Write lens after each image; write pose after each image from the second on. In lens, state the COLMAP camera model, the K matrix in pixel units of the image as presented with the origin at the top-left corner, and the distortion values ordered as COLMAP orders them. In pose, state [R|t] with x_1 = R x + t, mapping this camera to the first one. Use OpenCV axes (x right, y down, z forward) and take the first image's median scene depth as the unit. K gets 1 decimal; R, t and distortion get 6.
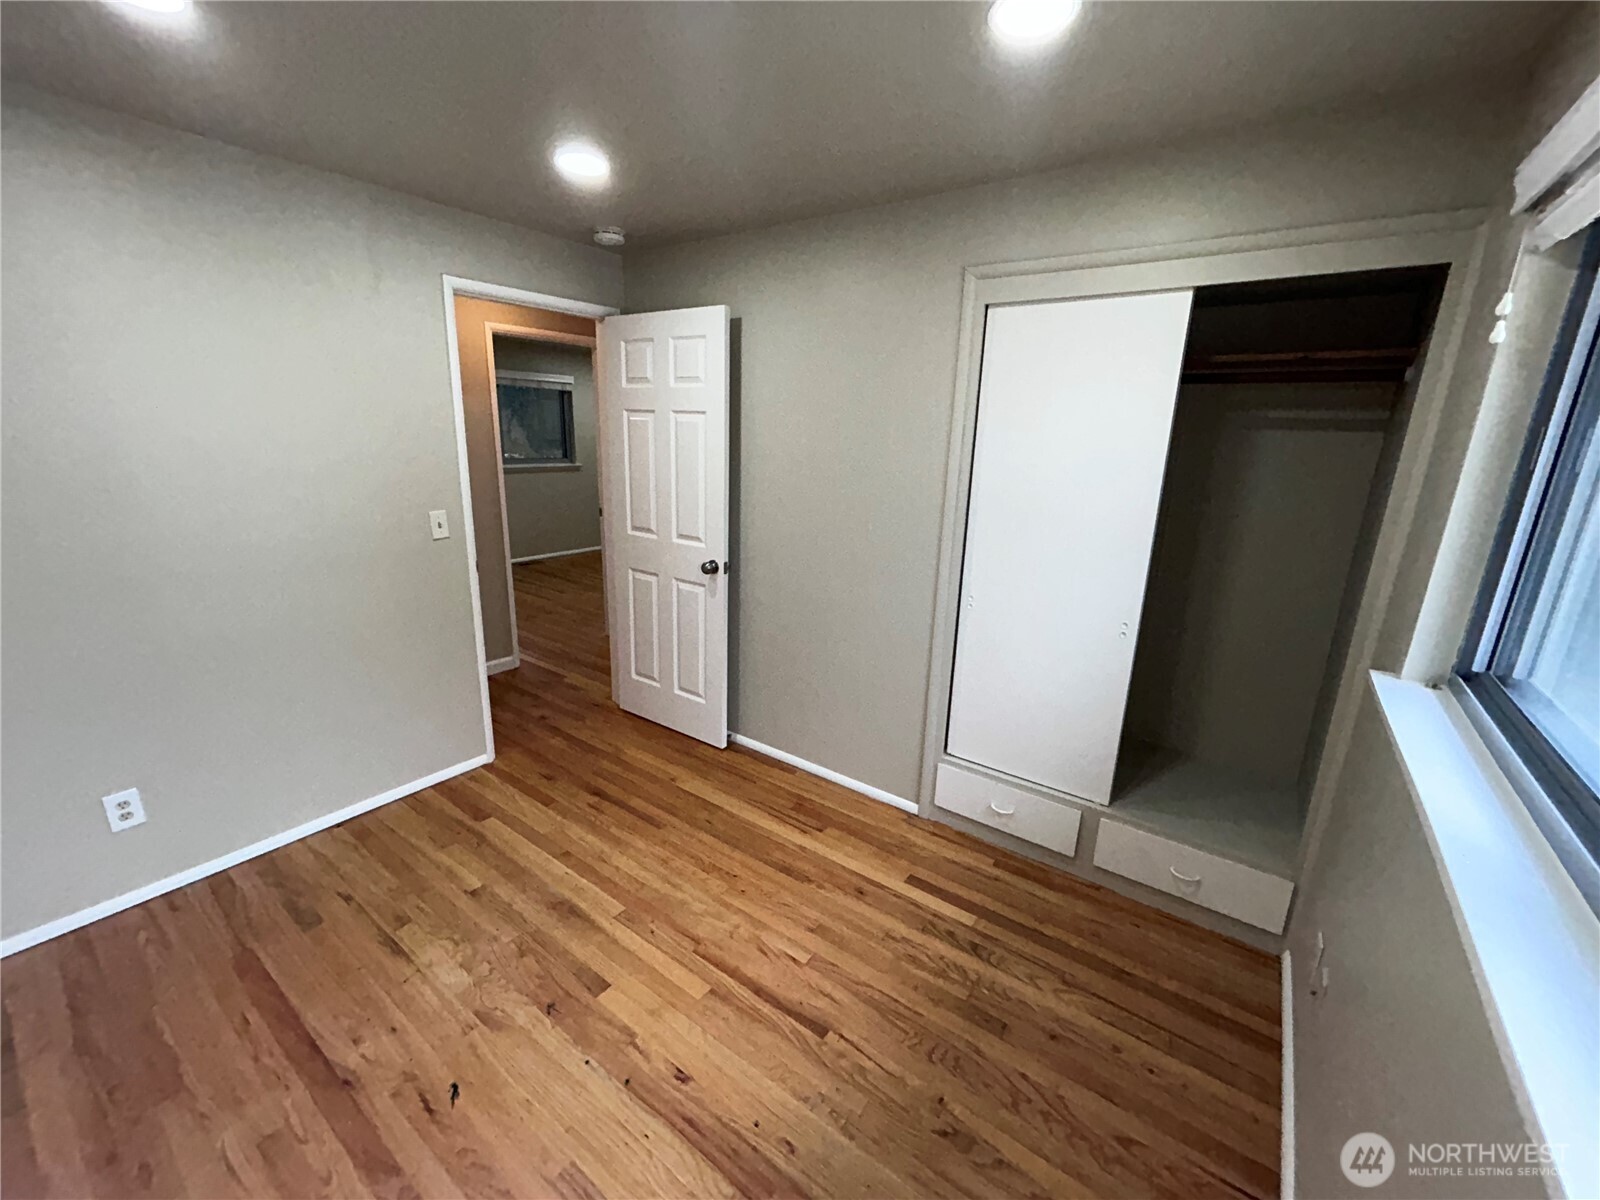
lens RADIAL K [[643.8, 0, 798.1], [0, 643.8, 600.0], [0, 0, 1]] dist [-0.001531, 0.000578]
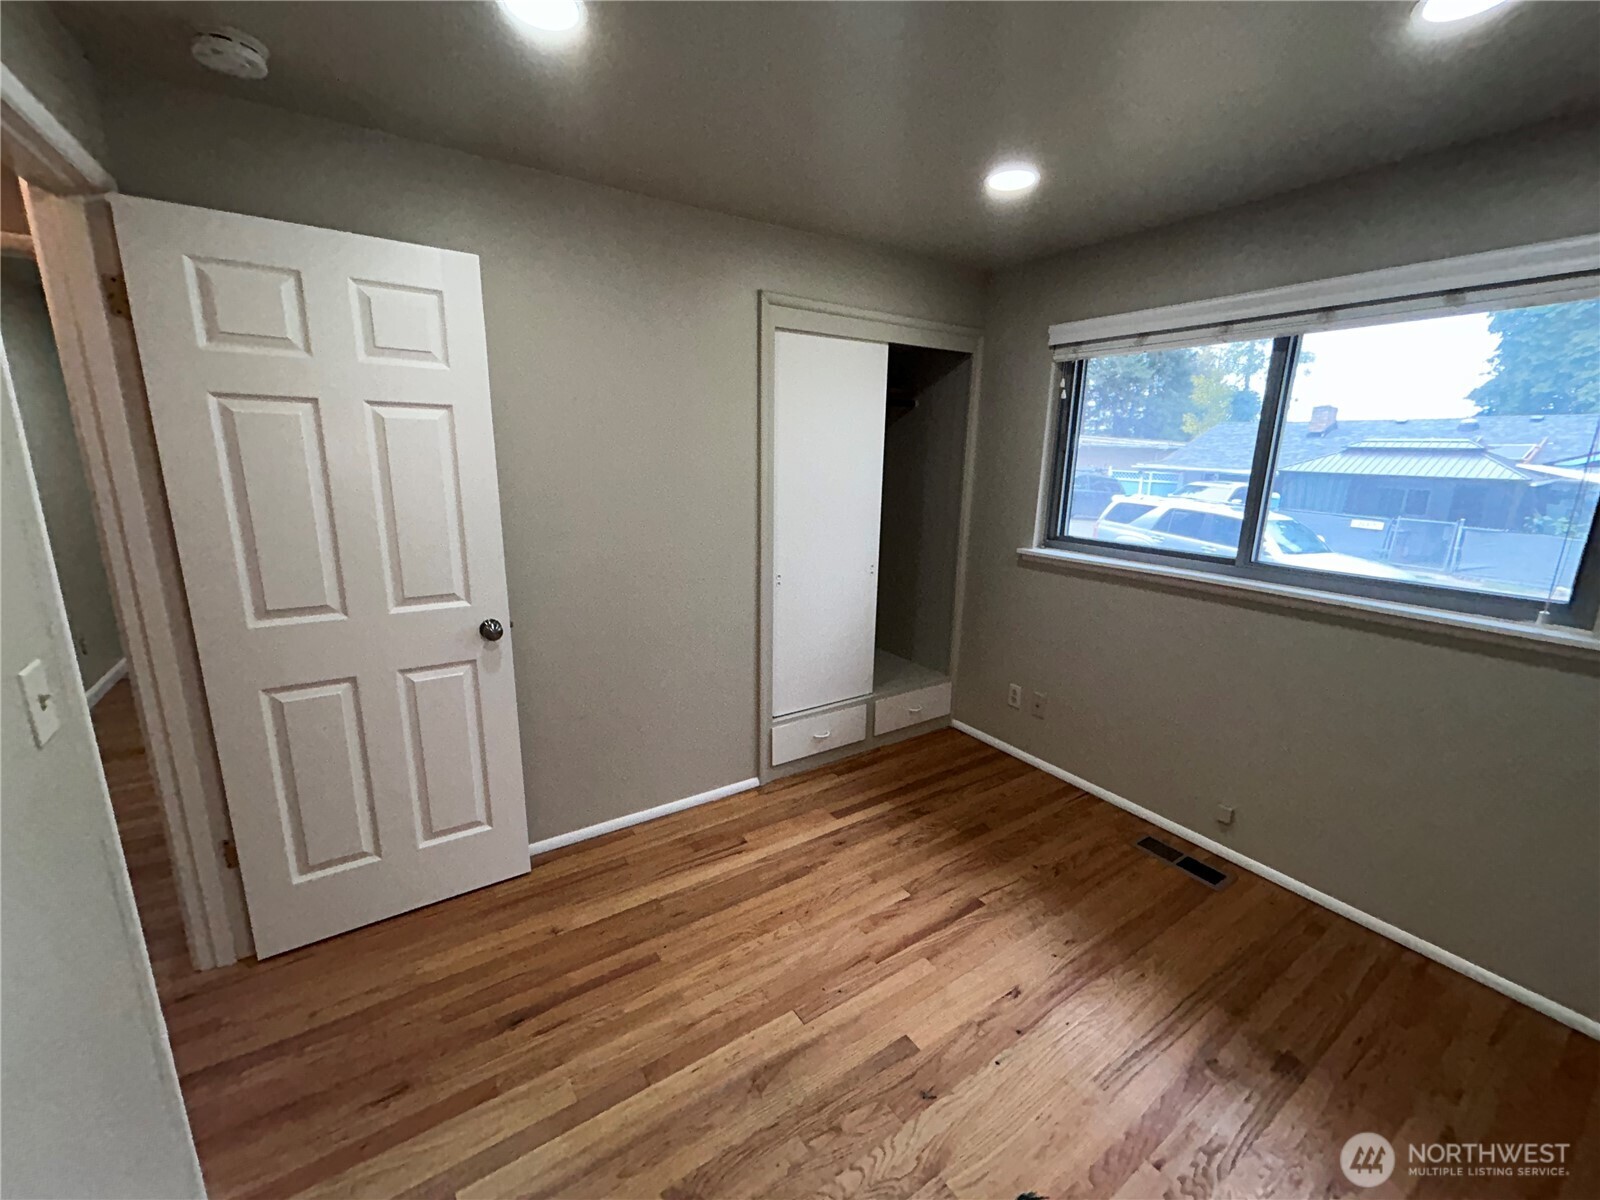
lens RADIAL K [[641.1, 0, 807.8], [0, 641.1, 595.0], [0, 0, 1]] dist [-0.000794, 0.000016]
pose [[0.349642, -0.232973, 0.907455, -0.798585], [0.234276, 0.959559, 0.156083, -0.144413], [-0.907119, 0.158021, 0.390082, 0.518579]]
